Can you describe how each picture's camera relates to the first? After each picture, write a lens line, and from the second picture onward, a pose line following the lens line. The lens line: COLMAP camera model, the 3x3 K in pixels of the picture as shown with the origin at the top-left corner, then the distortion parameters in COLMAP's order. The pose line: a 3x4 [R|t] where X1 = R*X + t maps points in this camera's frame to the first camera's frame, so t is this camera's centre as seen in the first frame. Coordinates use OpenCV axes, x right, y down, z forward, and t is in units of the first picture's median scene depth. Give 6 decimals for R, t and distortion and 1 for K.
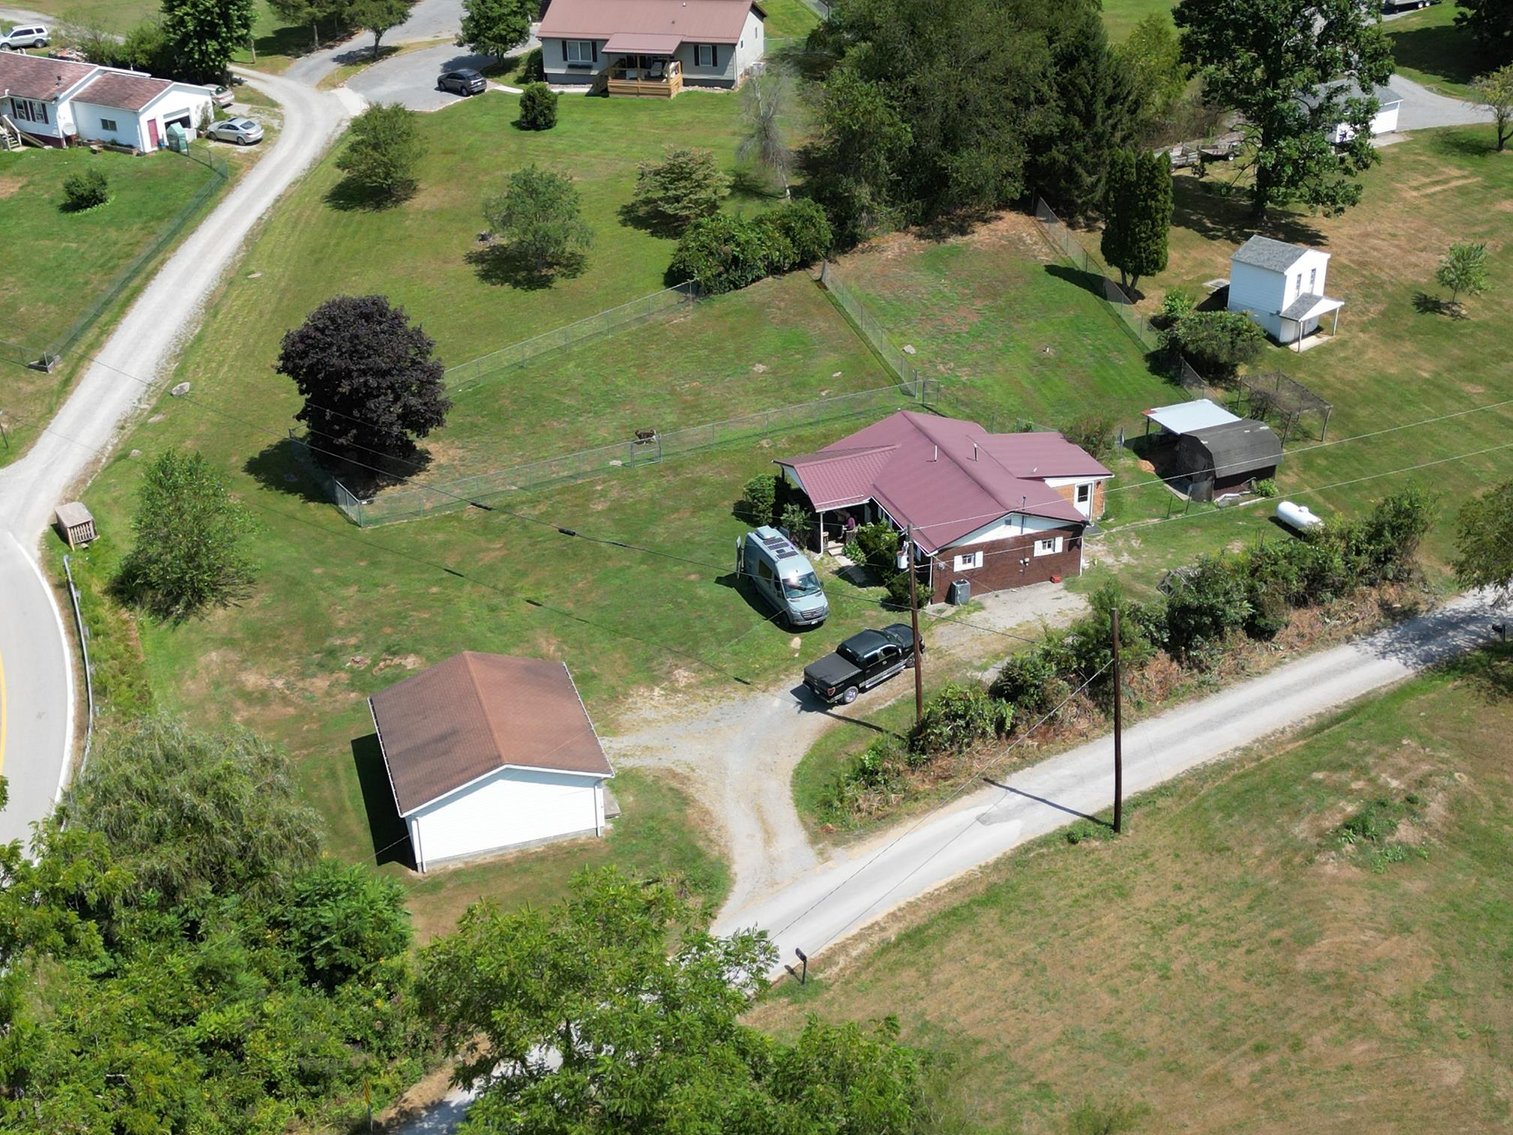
lens RADIAL K [[1958.1, 0, 756.5], [0, 1958.1, 567.5], [0, 0, 1]] dist [0.187782, -0.520077]
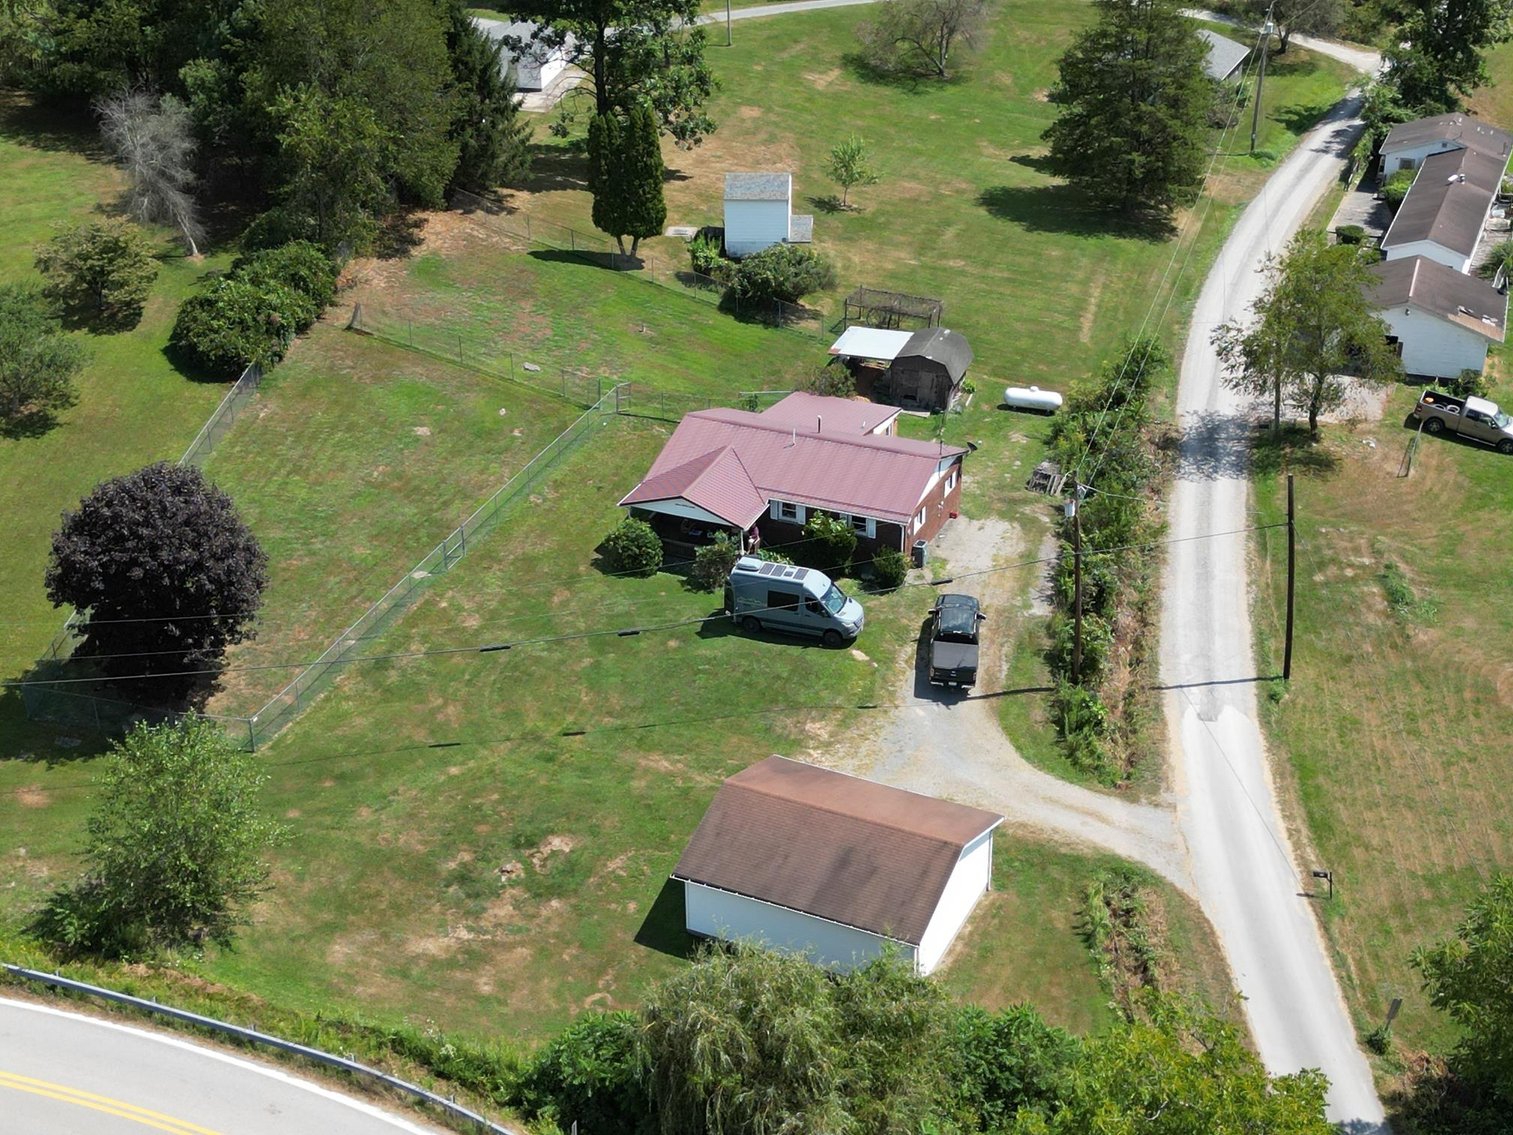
lens RADIAL K [[2094.6, 0, 756.5], [0, 2094.6, 567.5], [0, 0, 1]] dist [0.206425, -0.660468]
pose [[0.686177, -0.328764, 0.648903, -0.554565], [0.328441, 0.935962, 0.126894, -0.122861], [-0.649067, 0.126055, 0.750215, 0.234052]]
